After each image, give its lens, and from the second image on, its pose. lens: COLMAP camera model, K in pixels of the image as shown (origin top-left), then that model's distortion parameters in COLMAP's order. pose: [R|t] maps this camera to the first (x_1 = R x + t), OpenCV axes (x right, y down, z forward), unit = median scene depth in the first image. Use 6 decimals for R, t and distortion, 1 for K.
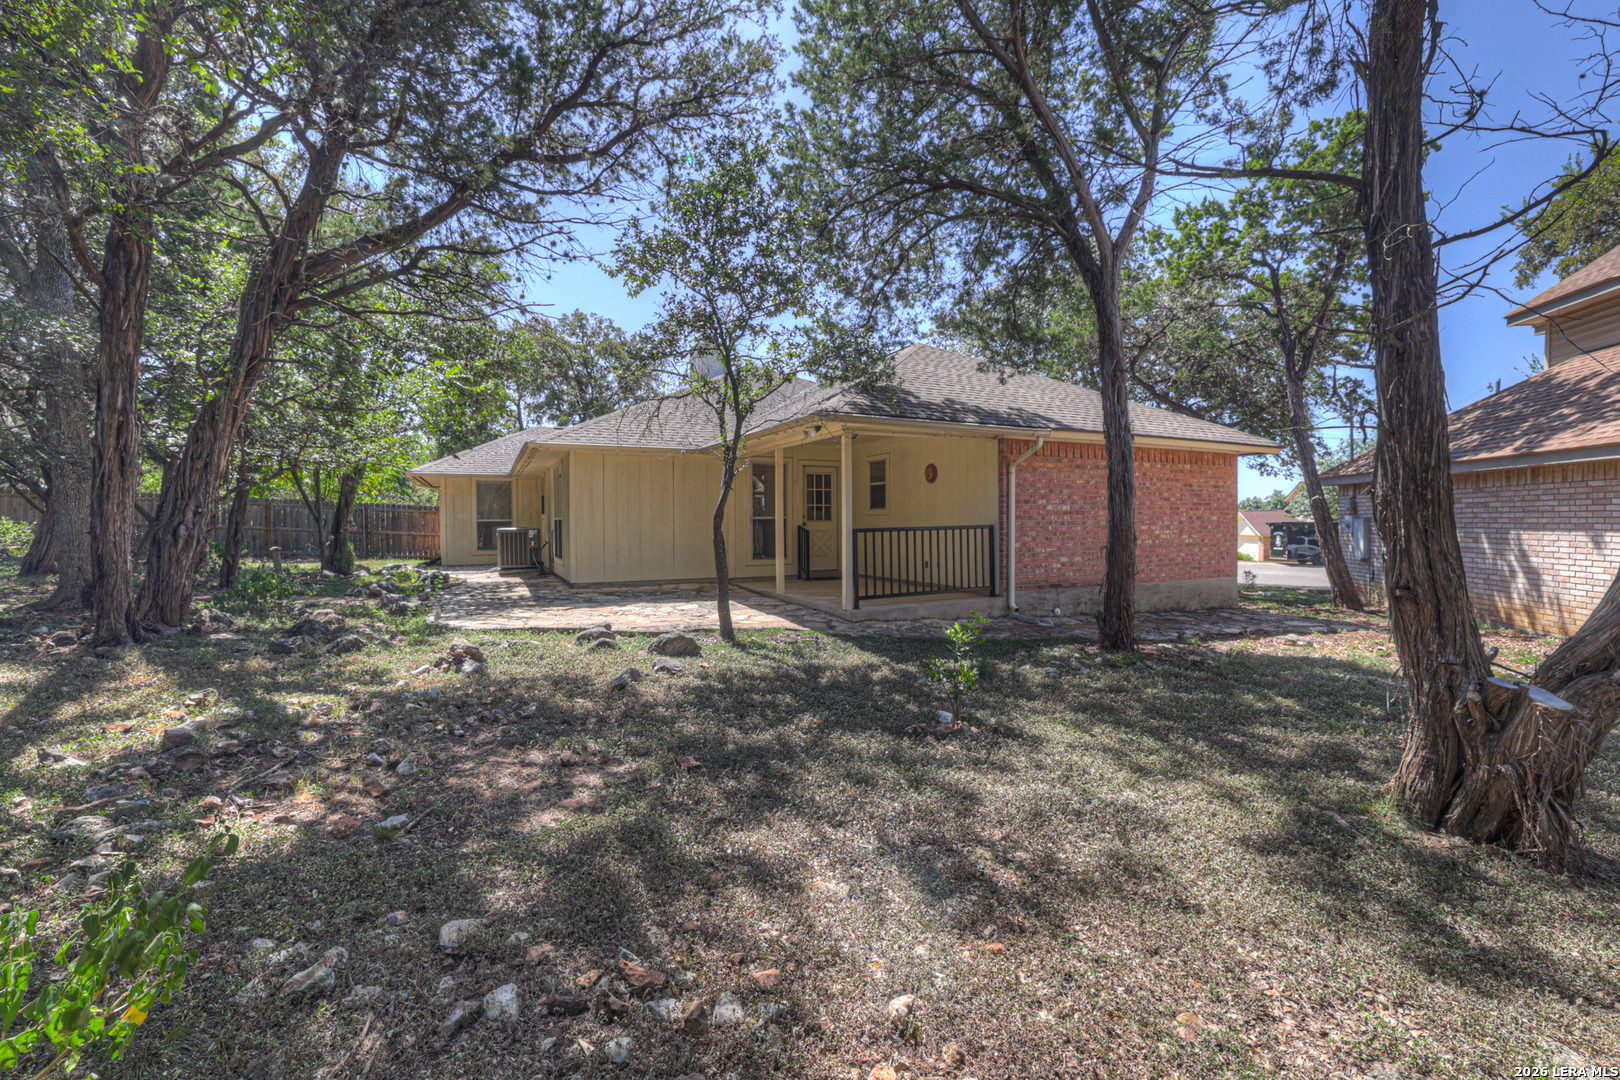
lens RADIAL K [[691.0, 0, 795.1], [0, 691.0, 528.7], [0, 0, 1]] dist [-0.047737, 0.018371]
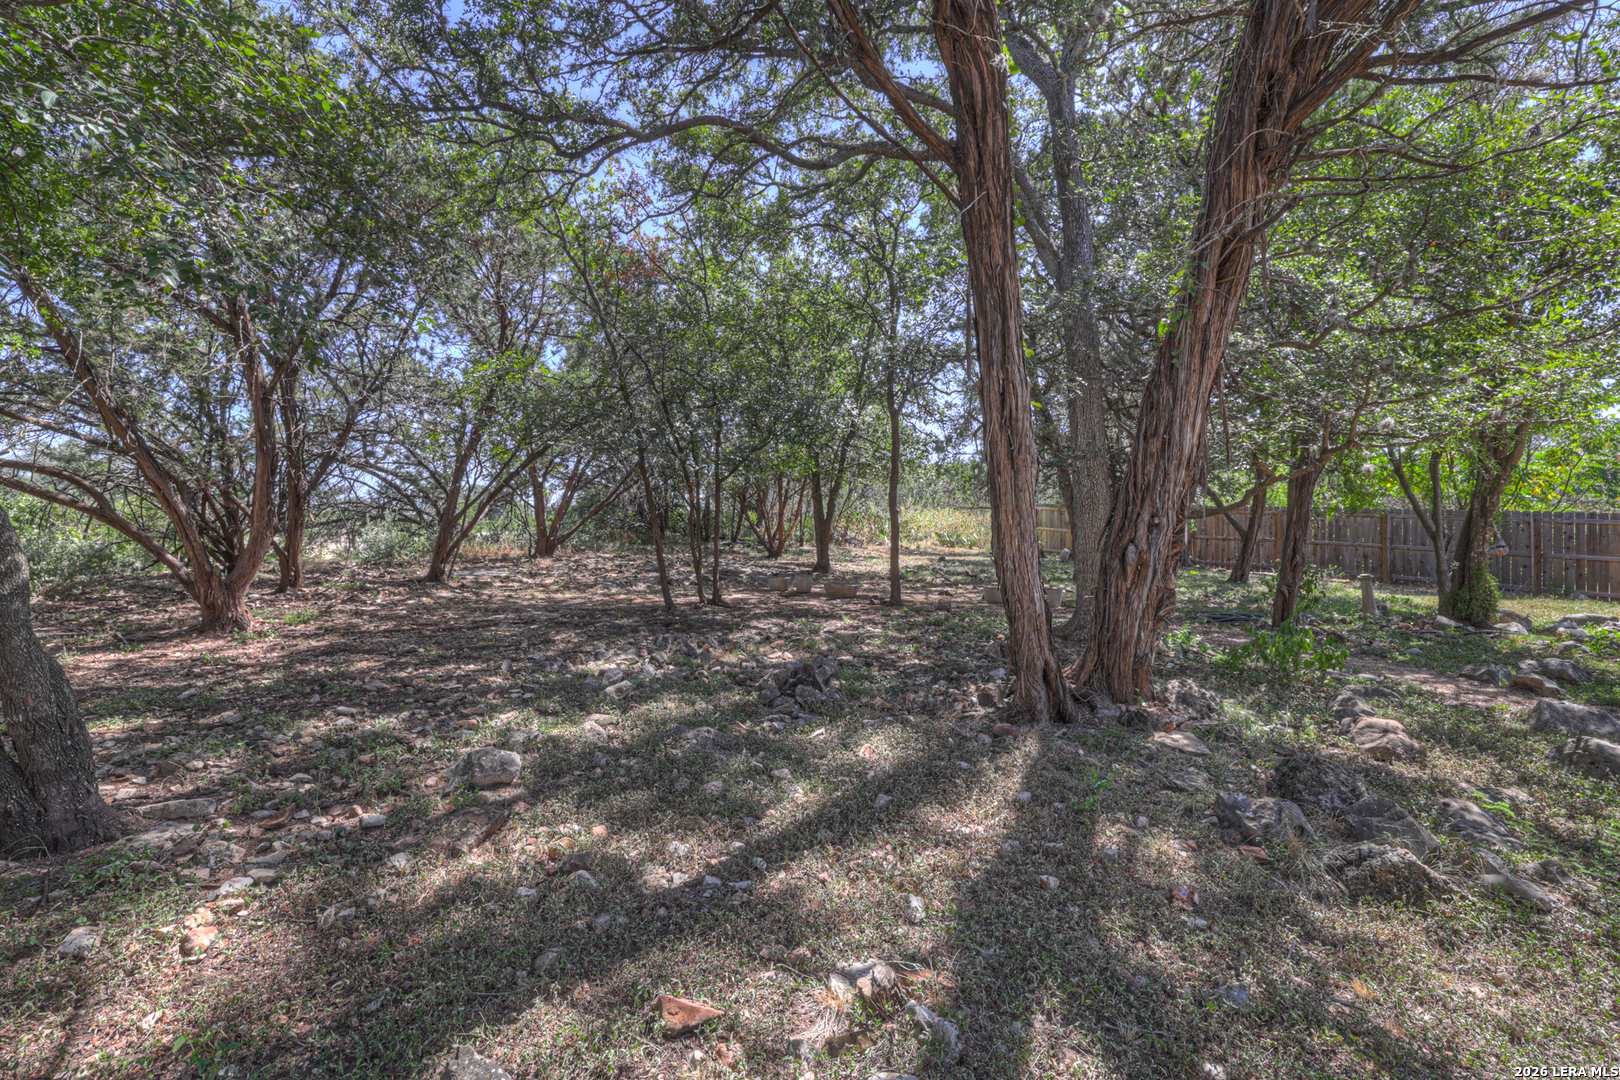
lens RADIAL K [[691.0, 0, 795.1], [0, 691.0, 528.7], [0, 0, 1]] dist [-0.047737, 0.018371]
pose [[0.161737, 0.000536, -0.986834, -0.160063], [-0.020923, 0.999777, -0.002886, -0.005720], [0.986612, 0.021114, 0.161713, 0.283241]]
